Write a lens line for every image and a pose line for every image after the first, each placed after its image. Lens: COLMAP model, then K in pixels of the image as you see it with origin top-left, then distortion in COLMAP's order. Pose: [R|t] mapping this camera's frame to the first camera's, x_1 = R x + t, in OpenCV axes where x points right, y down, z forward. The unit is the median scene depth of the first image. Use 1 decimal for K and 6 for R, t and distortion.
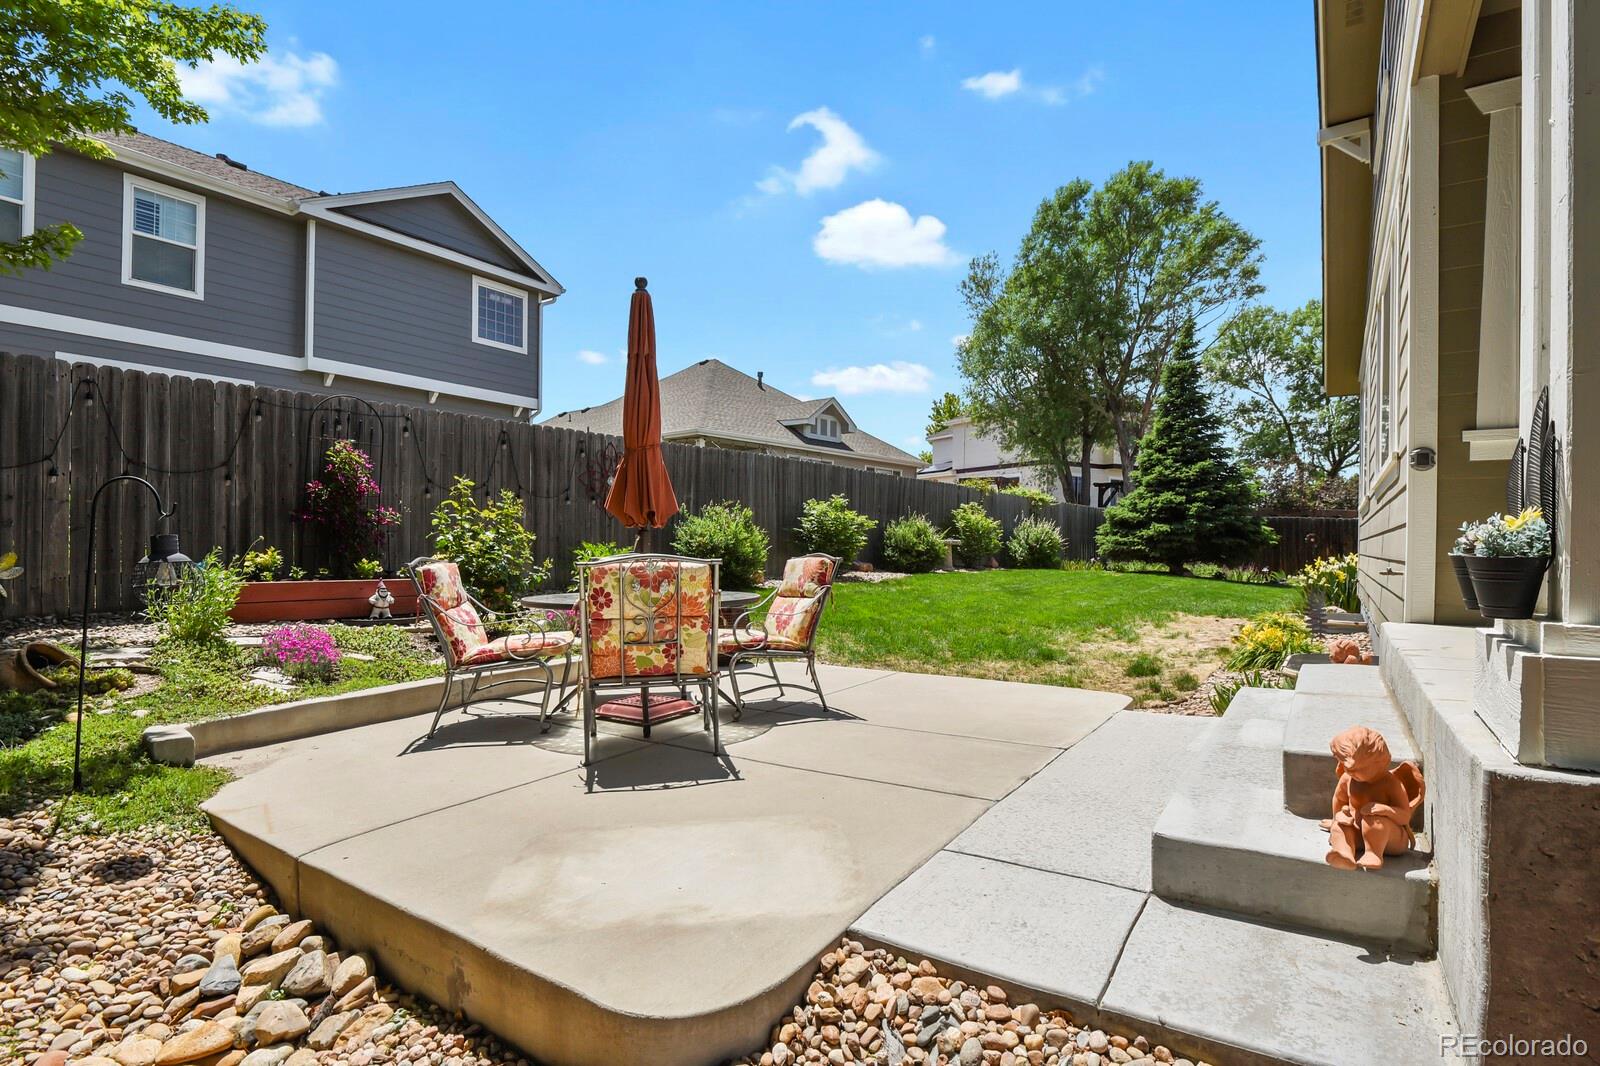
lens RADIAL K [[772.9, 0, 803.3], [0, 772.9, 537.7], [0, 0, 1]] dist [-0.006399, -0.000139]
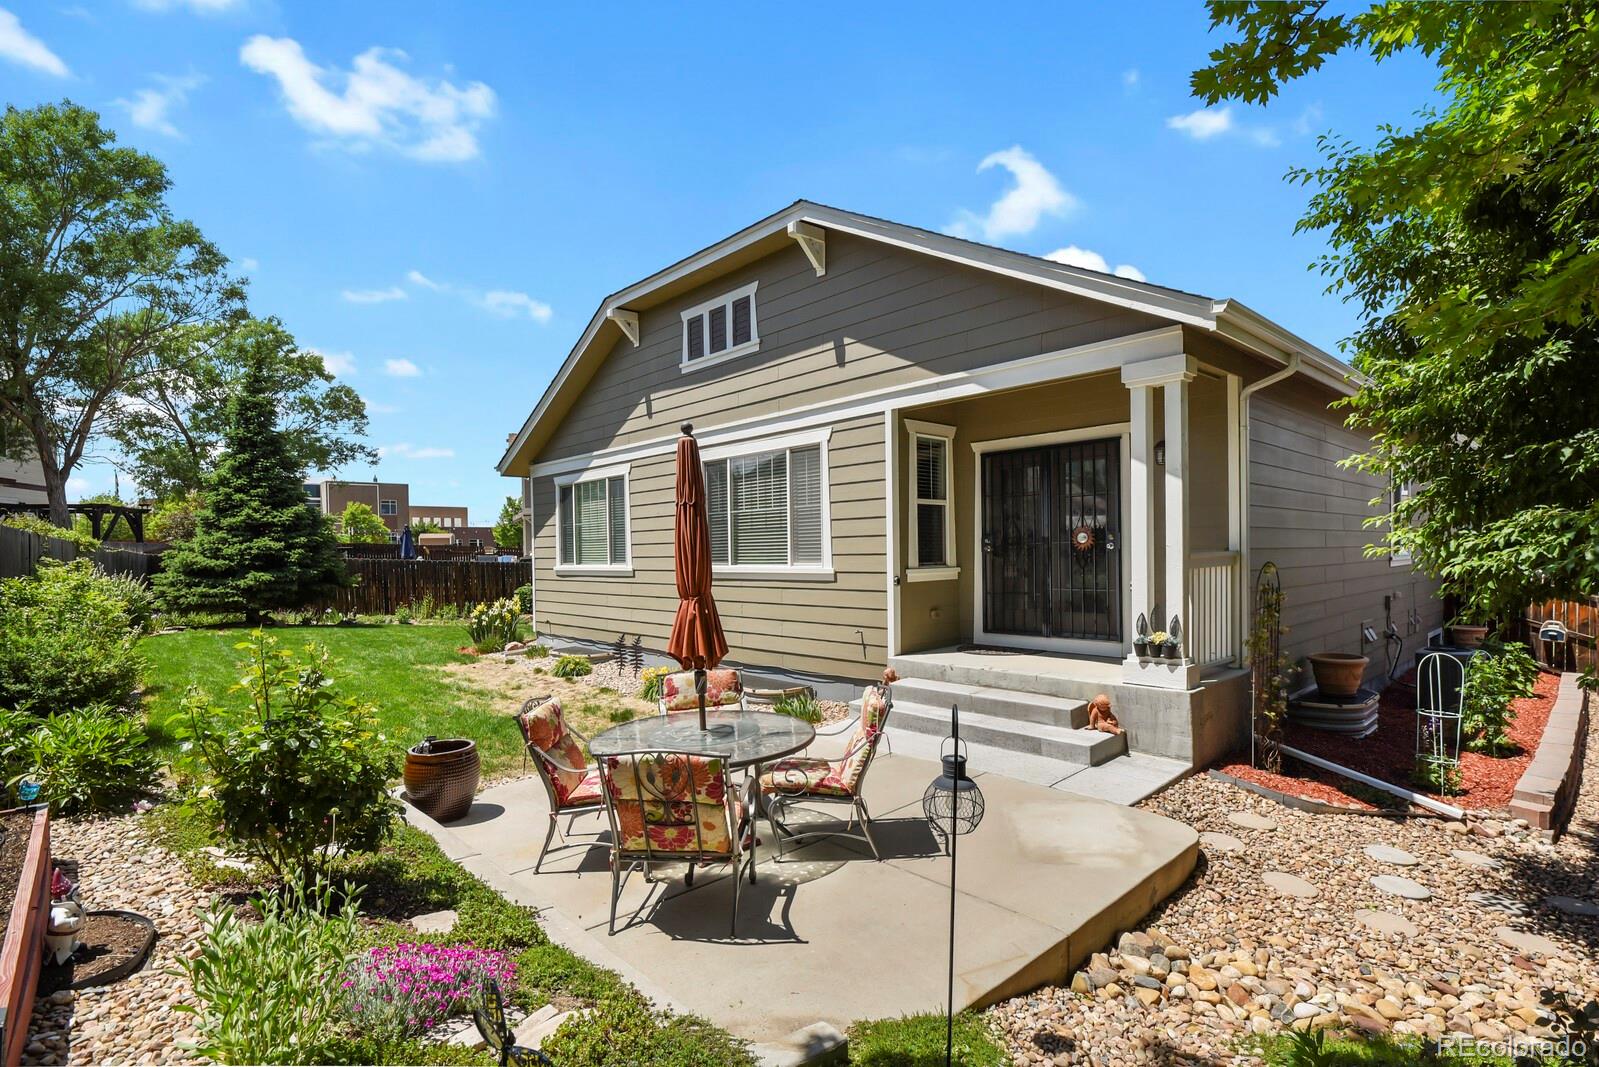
lens RADIAL K [[779.3, 0, 807.2], [0, 779.3, 548.0], [0, 0, 1]] dist [-0.003255, -0.007651]
pose [[0.204102, -0.009909, 0.978900, -0.305130], [0.011081, 0.999908, 0.007811, -0.045930], [-0.978887, 0.009253, 0.204193, 0.165552]]
